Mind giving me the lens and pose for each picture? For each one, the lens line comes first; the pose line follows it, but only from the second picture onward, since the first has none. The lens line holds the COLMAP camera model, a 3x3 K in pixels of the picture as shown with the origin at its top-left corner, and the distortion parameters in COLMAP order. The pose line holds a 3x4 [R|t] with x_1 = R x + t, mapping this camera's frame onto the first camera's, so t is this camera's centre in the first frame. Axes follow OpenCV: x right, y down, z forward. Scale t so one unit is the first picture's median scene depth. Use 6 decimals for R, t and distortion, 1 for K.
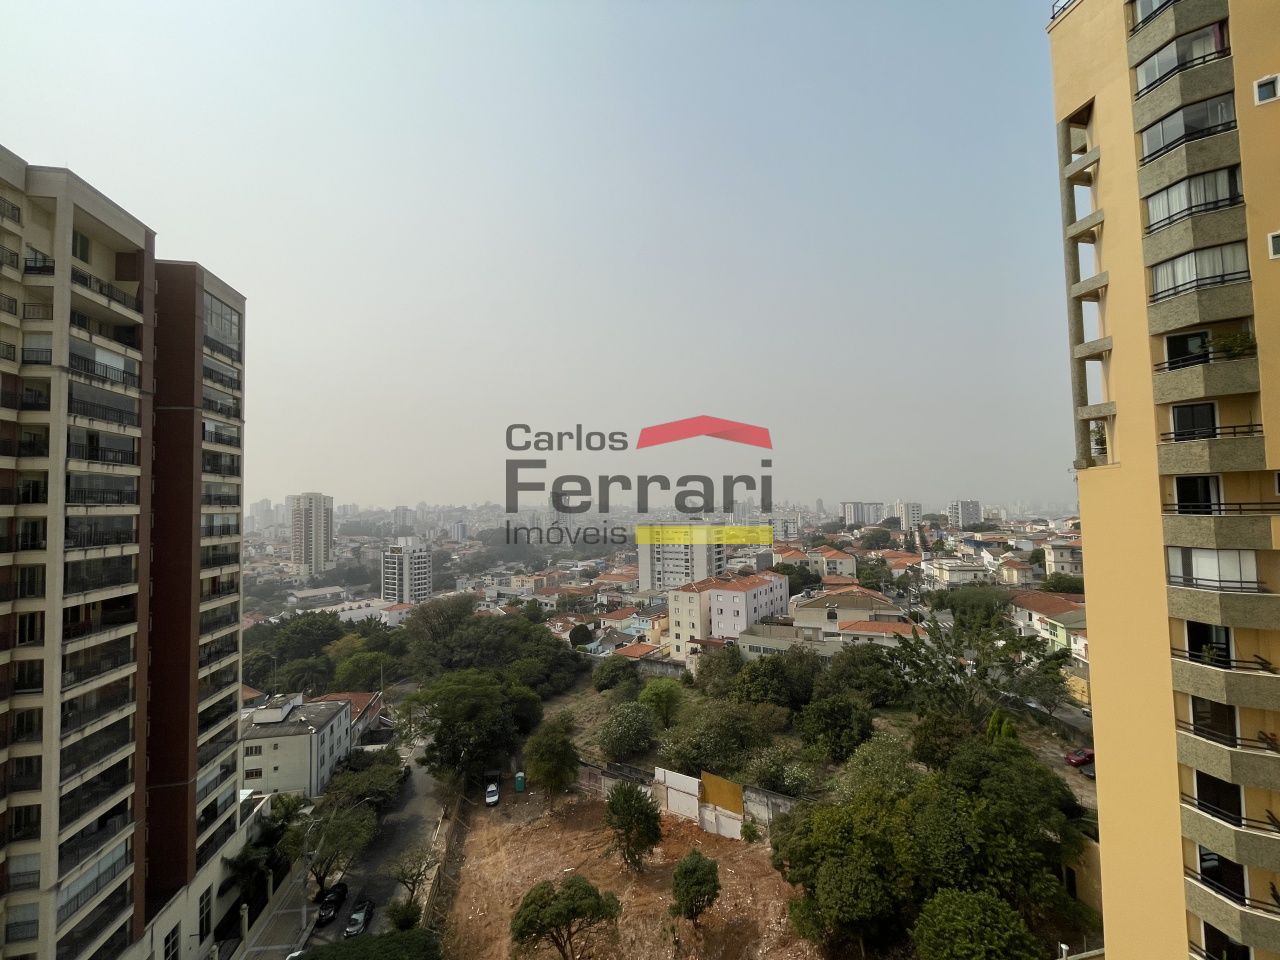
lens RADIAL K [[518.7, 0, 640.4], [0, 518.7, 479.5], [0, 0, 1]] dist [0.000800, -0.001636]
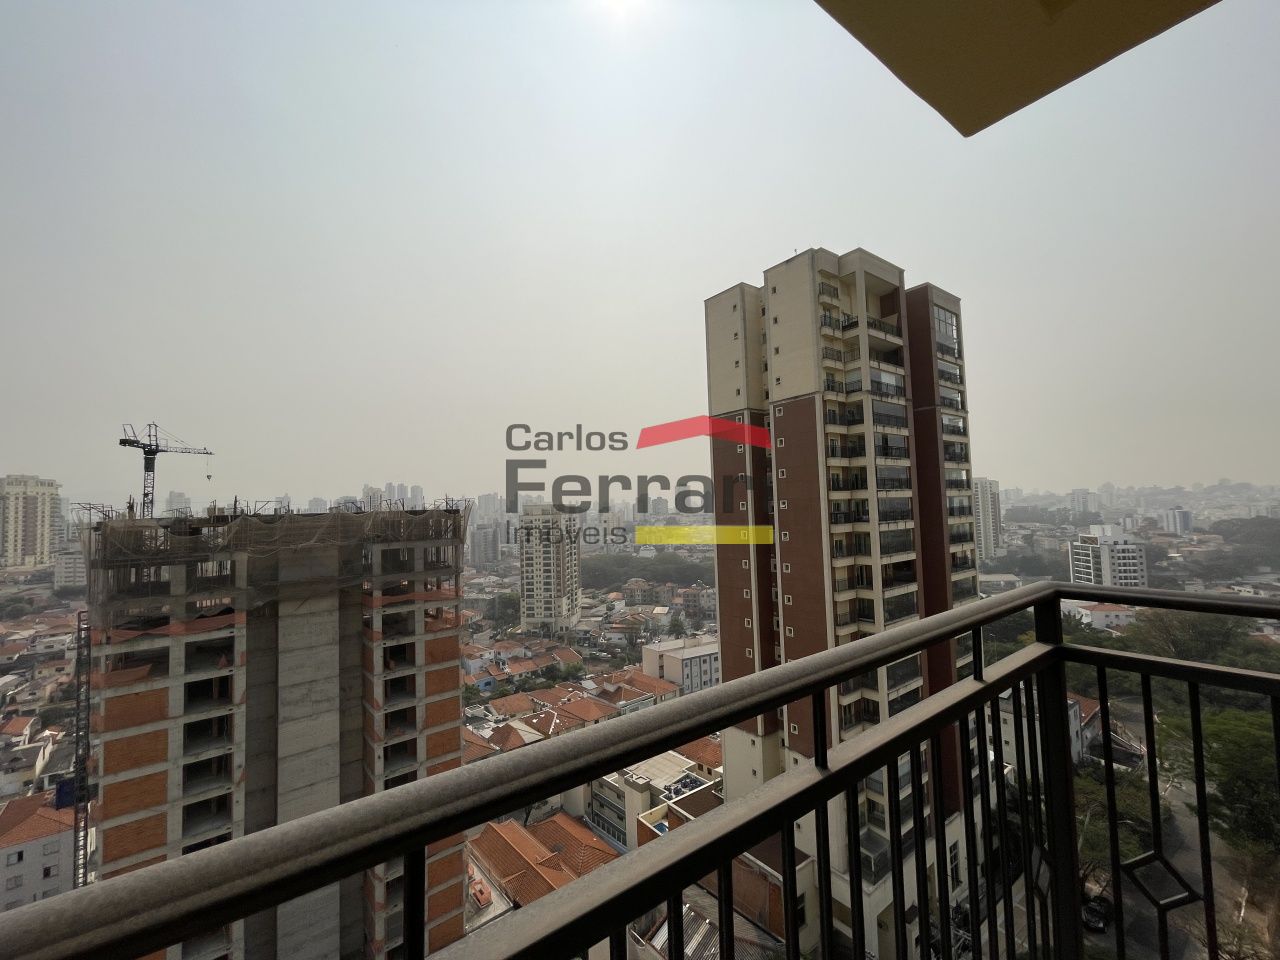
lens RADIAL K [[518.7, 0, 639.8], [0, 518.7, 484.9], [0, 0, 1]] dist [0.000800, -0.001636]
pose [[0.424460, -0.033728, -0.904818, -0.104517], [0.068709, 0.997624, -0.004956, -0.001494], [0.902836, -0.060065, 0.425770, -0.128149]]
